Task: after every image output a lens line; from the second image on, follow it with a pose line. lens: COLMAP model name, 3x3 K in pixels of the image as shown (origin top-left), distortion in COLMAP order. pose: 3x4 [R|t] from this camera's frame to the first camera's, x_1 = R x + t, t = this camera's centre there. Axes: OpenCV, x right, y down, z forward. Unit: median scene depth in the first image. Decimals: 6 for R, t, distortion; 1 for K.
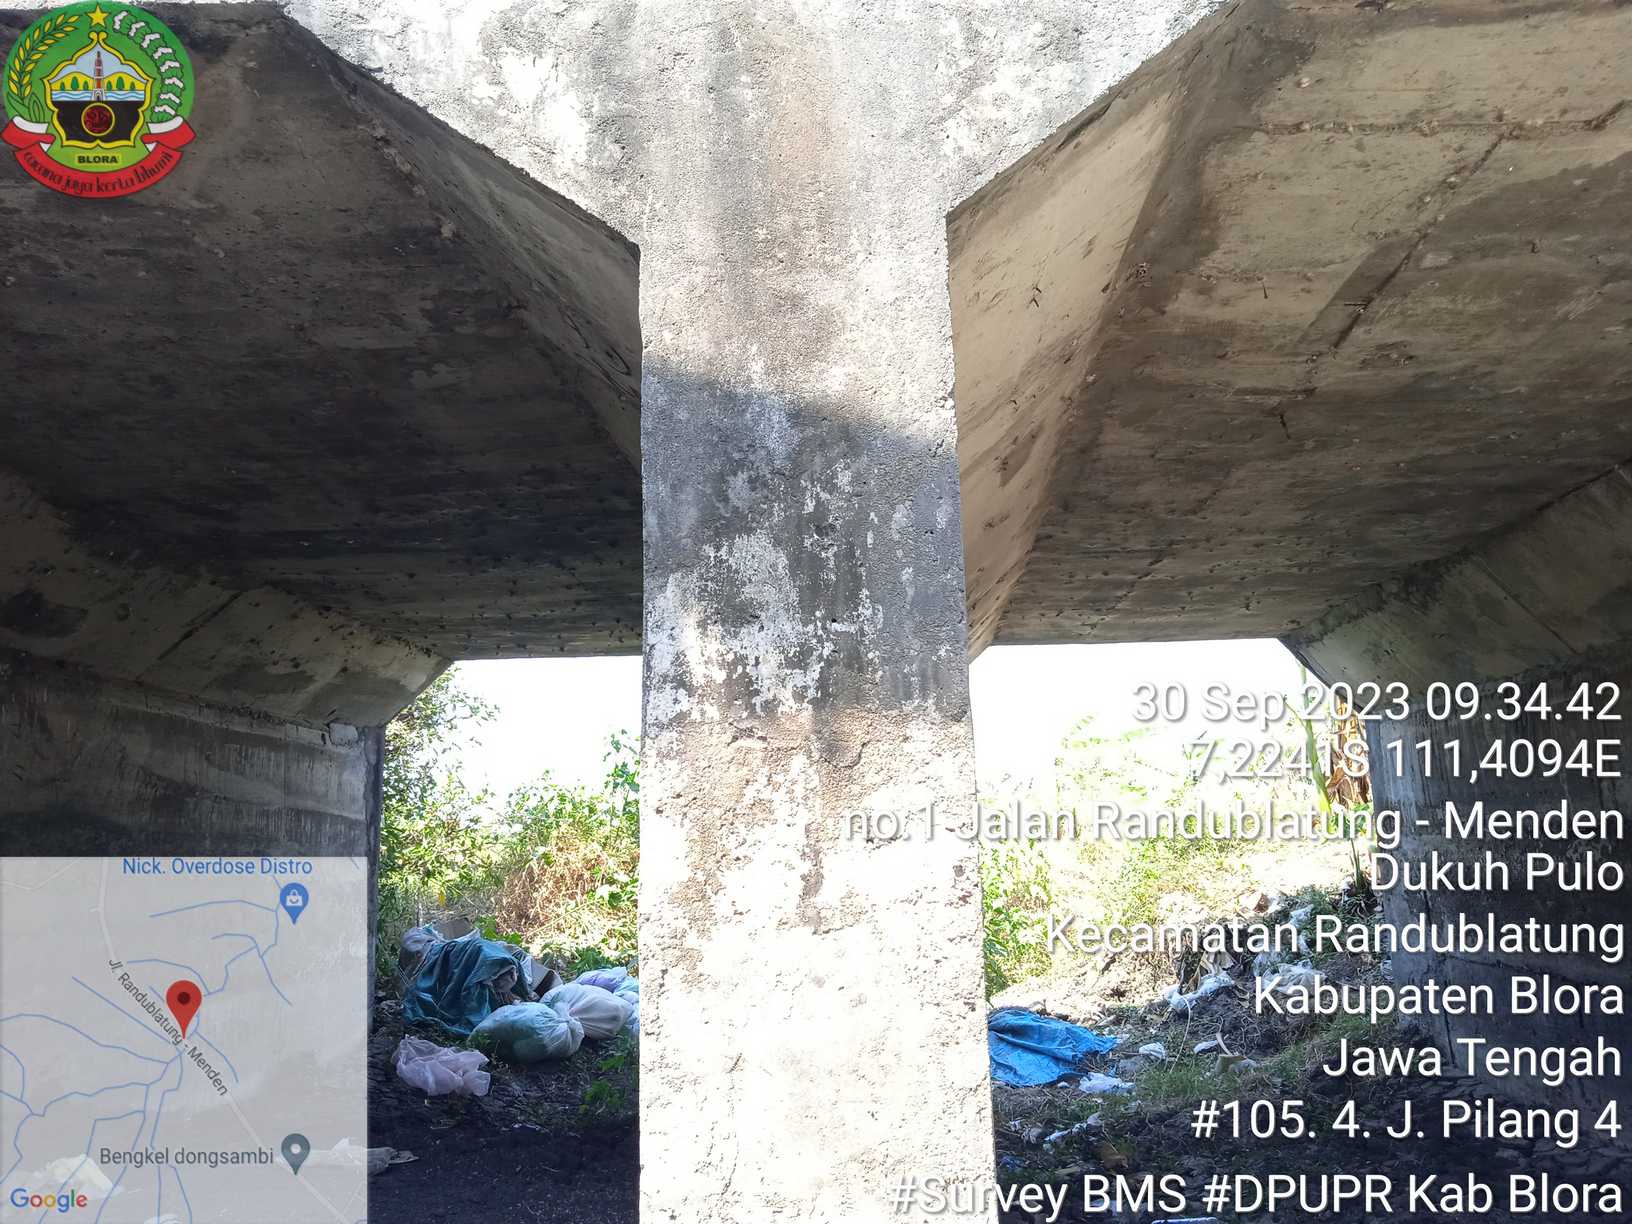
lens RADIAL K [[1351.0, 0, 819.7], [0, 1351.0, 619.8], [0, 0, 1]] dist [0.044658, -0.052991]
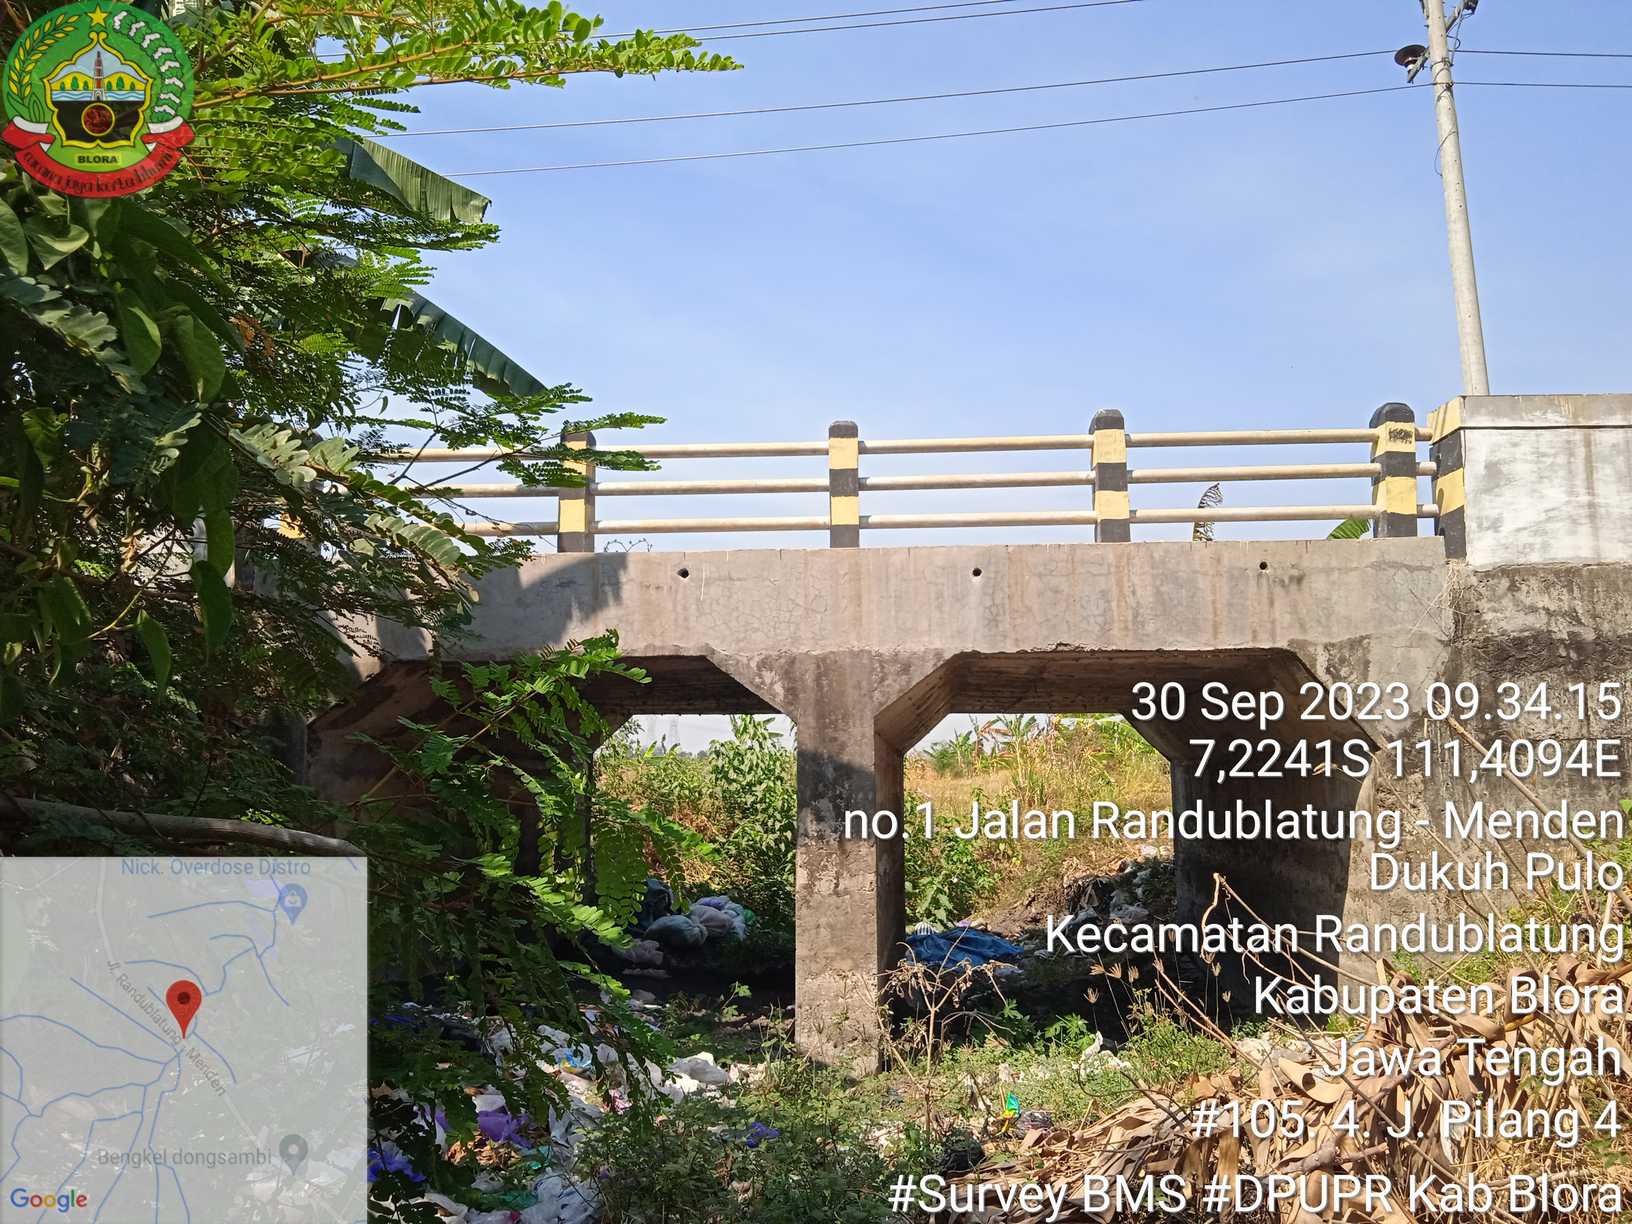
lens RADIAL K [[1341.1, 0, 820.8], [0, 1341.1, 615.0], [0, 0, 1]] dist [0.052028, -0.046200]
pose [[0.999397, 0.020861, -0.027751, 0.020919], [-0.019536, 0.998694, 0.047202, -0.410534], [0.028700, -0.046631, 0.998500, -1.531732]]
